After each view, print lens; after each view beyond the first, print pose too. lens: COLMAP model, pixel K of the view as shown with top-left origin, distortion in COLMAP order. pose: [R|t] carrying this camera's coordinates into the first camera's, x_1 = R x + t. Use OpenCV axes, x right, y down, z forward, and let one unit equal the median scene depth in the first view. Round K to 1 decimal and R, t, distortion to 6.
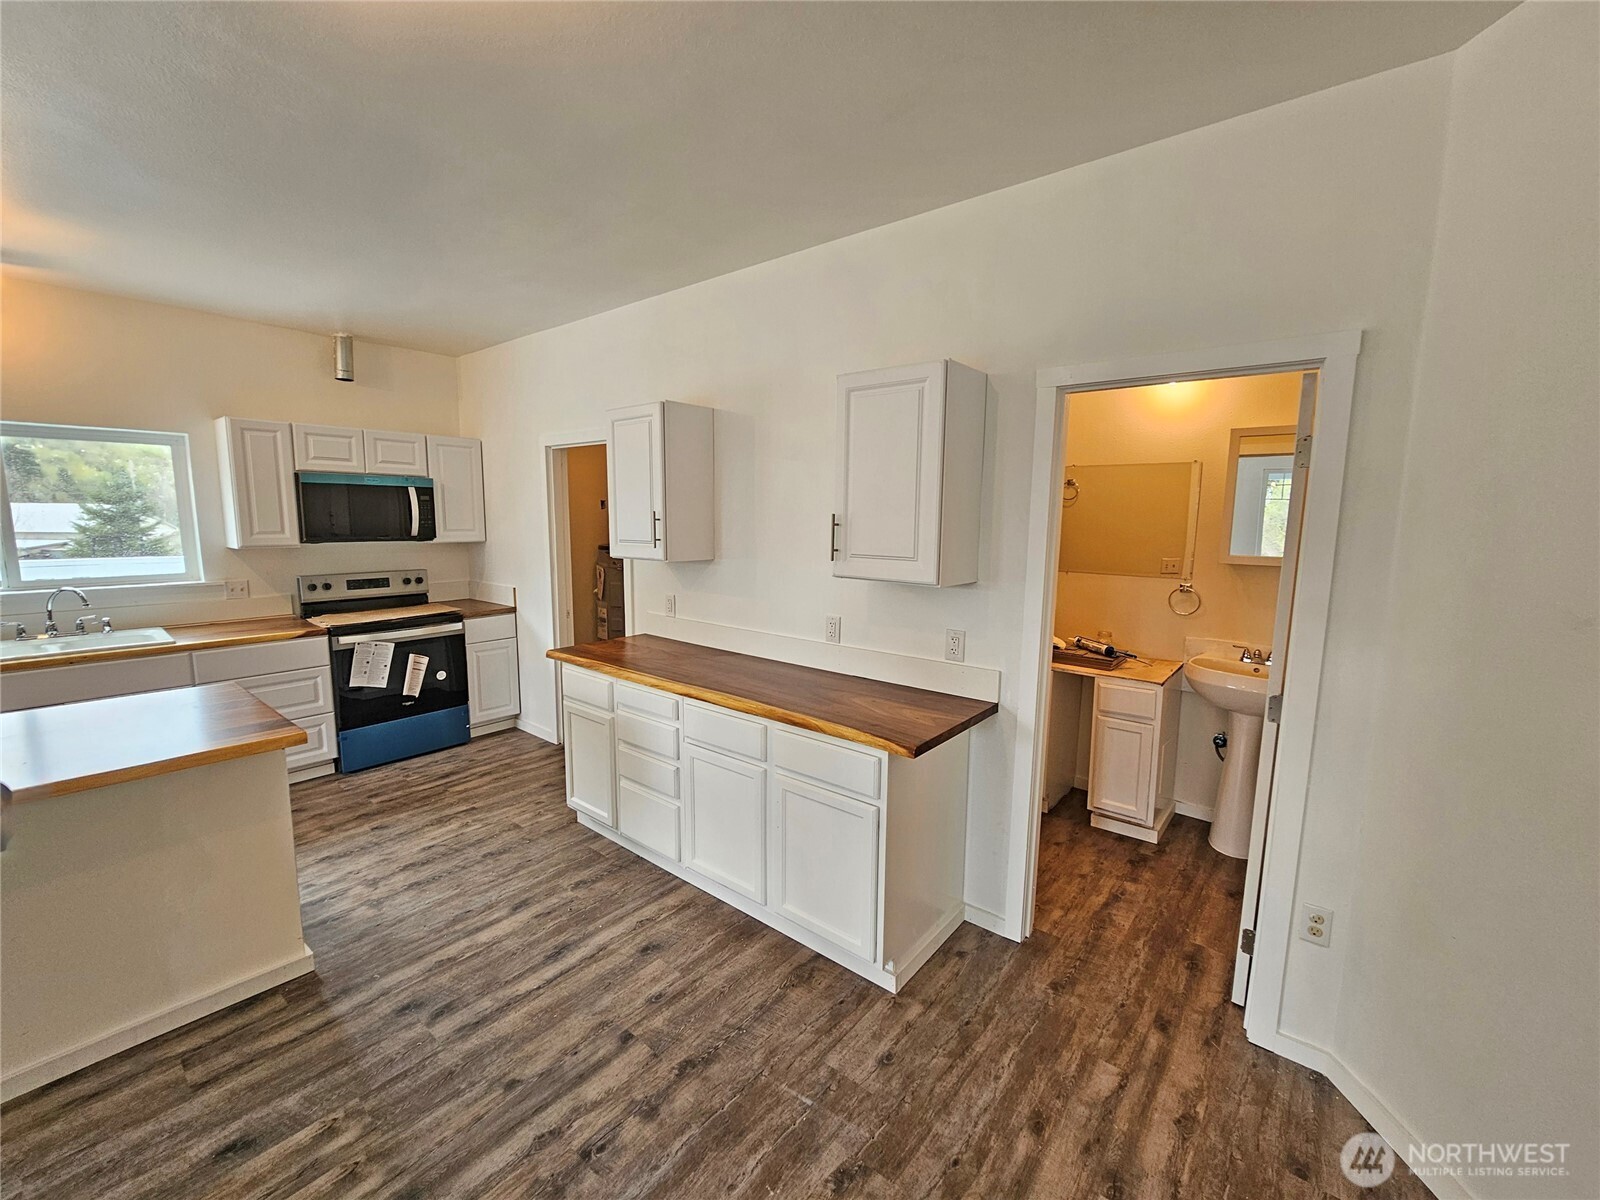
lens RADIAL K [[652.4, 0, 811.0], [0, 652.4, 587.4], [0, 0, 1]] dist [0.002511, 0.000397]
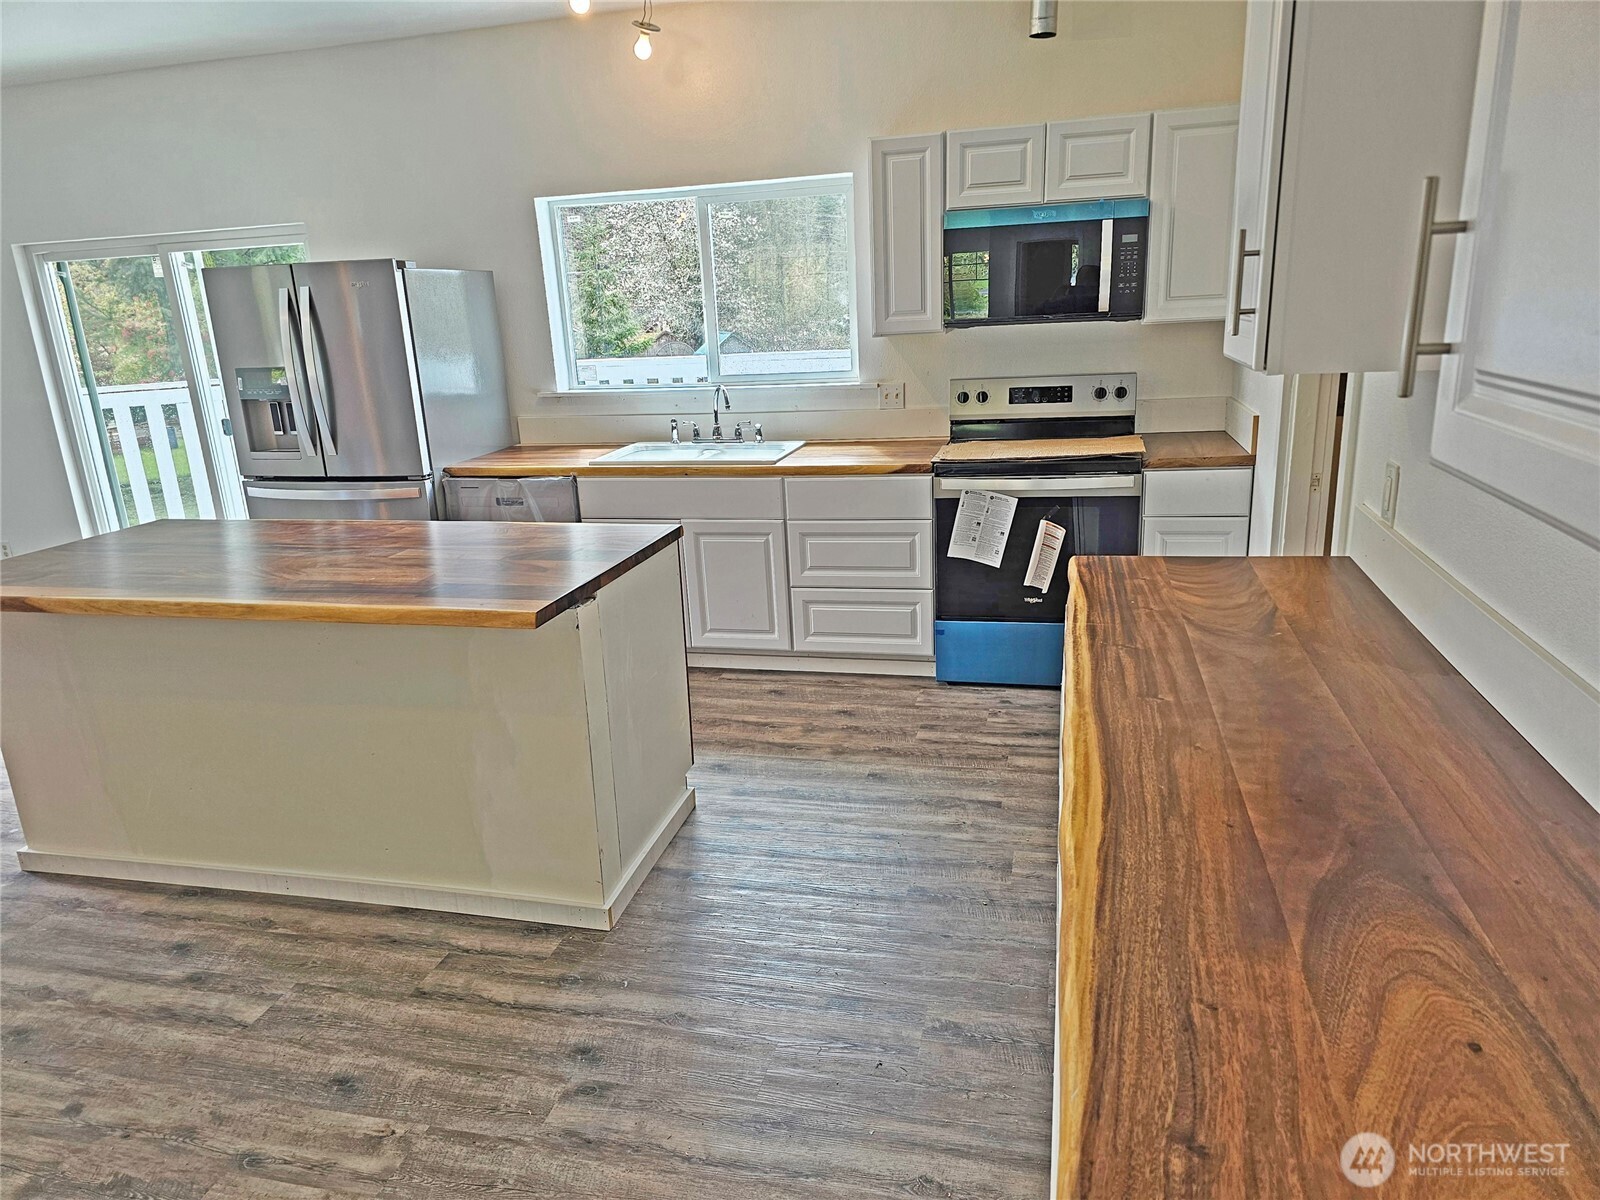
lens RADIAL K [[1075.9, 0, 790.6], [0, 1075.9, 608.3], [0, 0, 1]] dist [0.070012, -0.069943]
pose [[0.417510, 0.219760, -0.881698, 0.186653], [-0.047072, 0.974242, 0.220536, -0.027031], [0.907452, -0.050573, 0.417100, 0.405906]]
